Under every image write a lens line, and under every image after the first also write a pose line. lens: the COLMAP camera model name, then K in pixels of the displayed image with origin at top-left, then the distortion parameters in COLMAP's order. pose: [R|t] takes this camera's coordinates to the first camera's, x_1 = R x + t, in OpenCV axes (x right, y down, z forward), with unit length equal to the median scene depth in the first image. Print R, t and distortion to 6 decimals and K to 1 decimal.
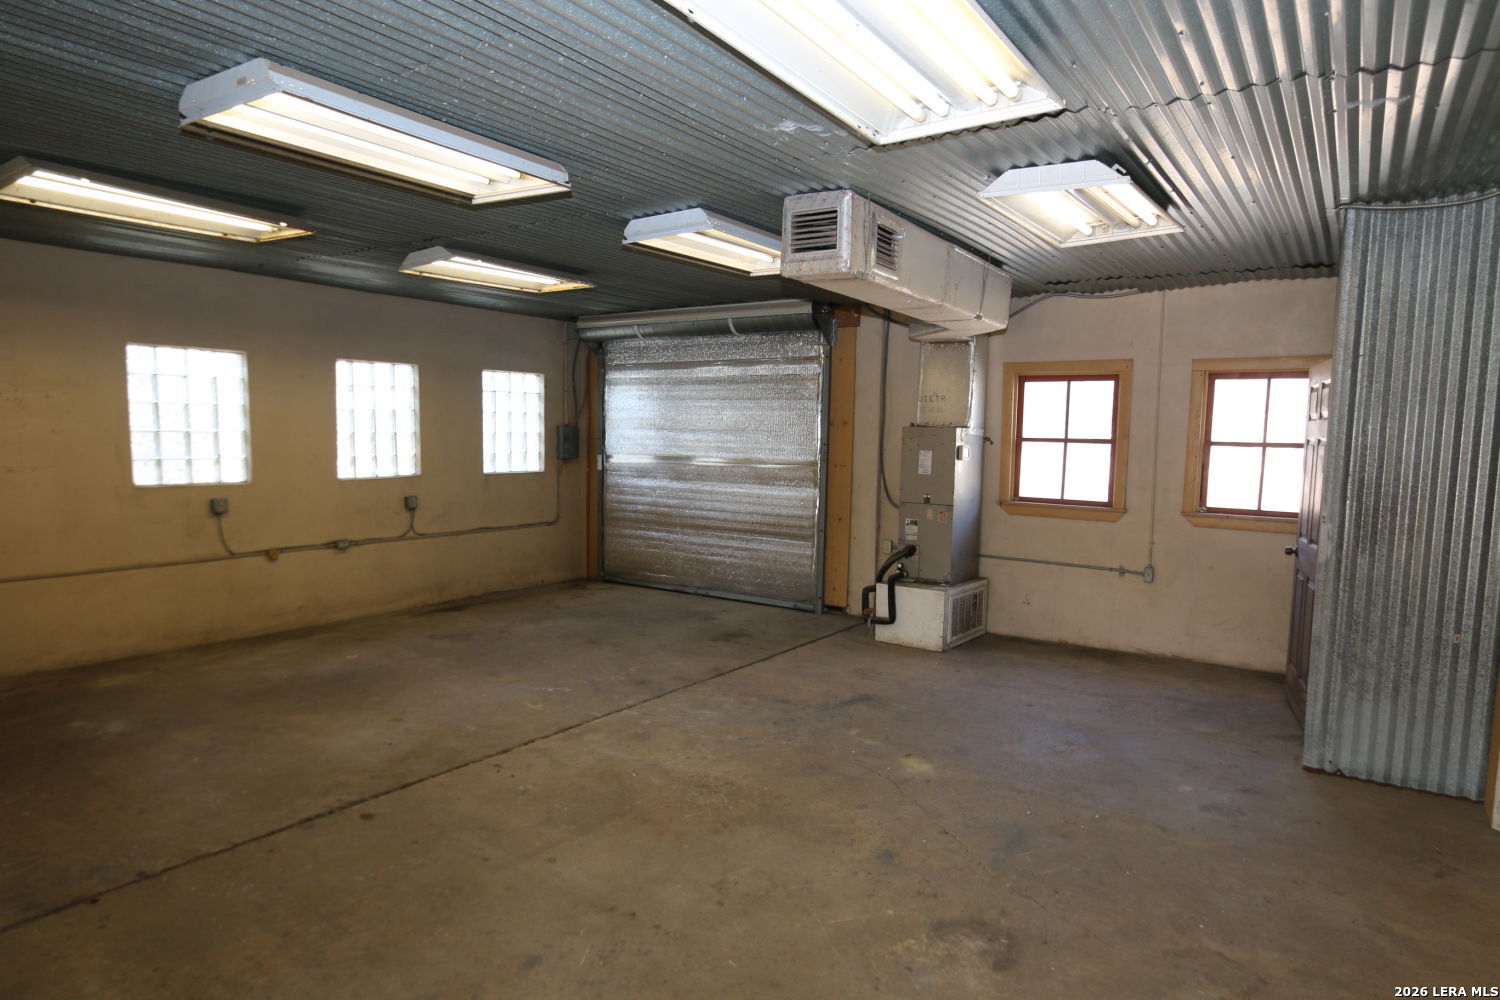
lens RADIAL K [[927.2, 0, 744.9], [0, 927.2, 541.5], [0, 0, 1]] dist [0.002106, 0.004213]
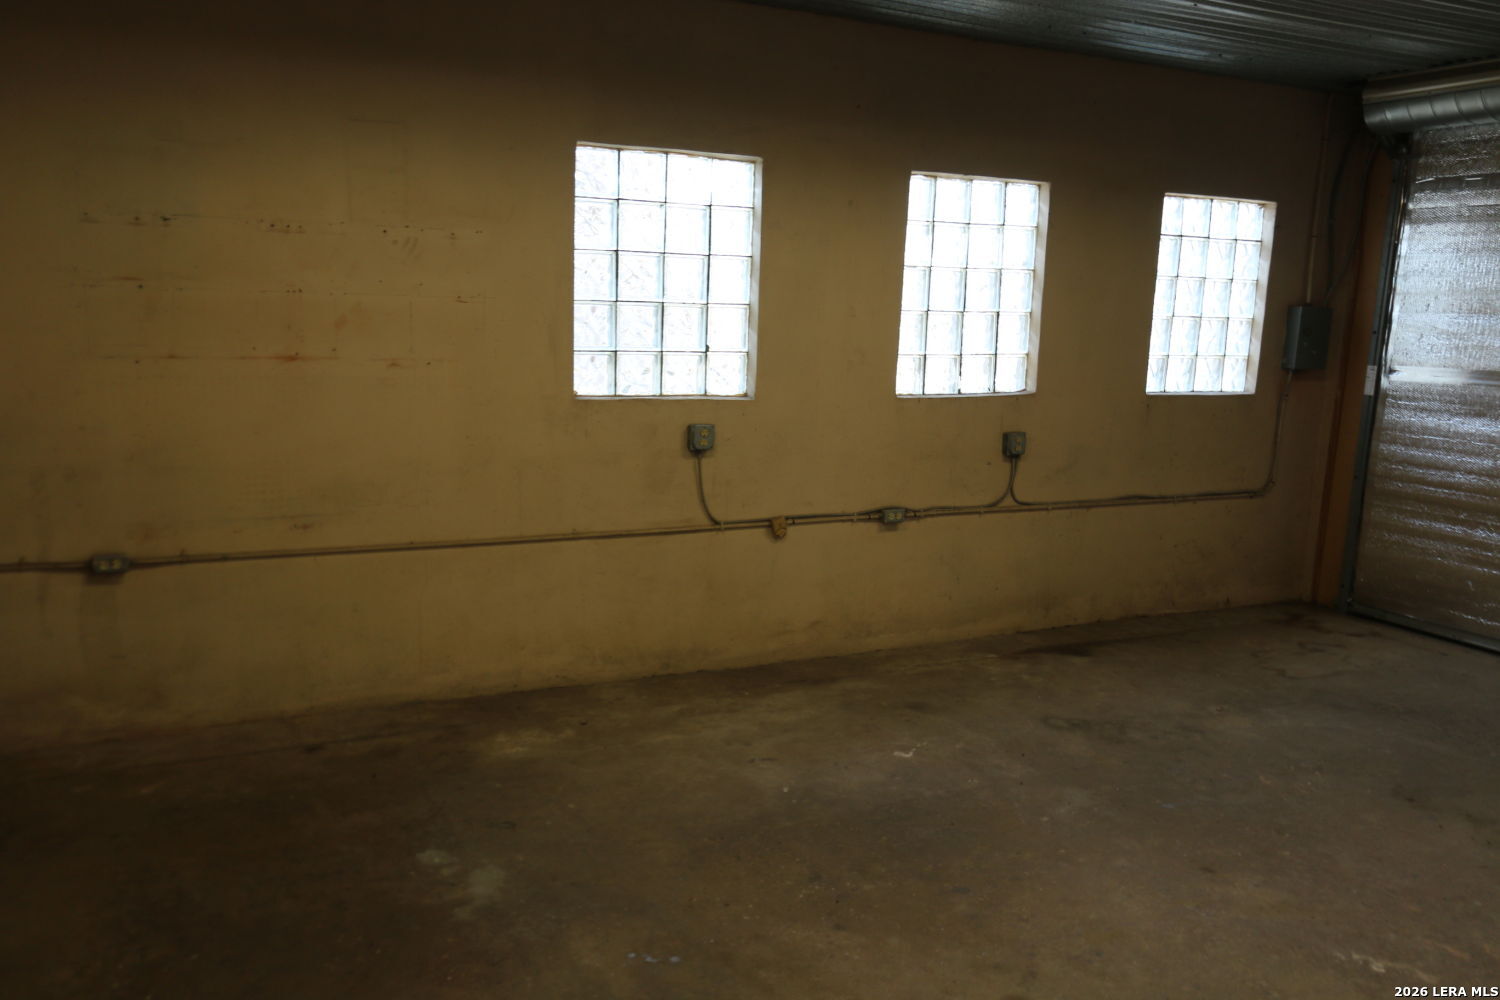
lens RADIAL K [[1173.4, 0, 786.7], [0, 1173.4, 510.6], [0, 0, 1]] dist [0.004042, 0.004764]
pose [[0.894848, 0.093017, -0.436572, -0.183926], [-0.072756, 0.995361, 0.062946, -0.038156], [0.440402, -0.024563, 0.897465, 0.343929]]
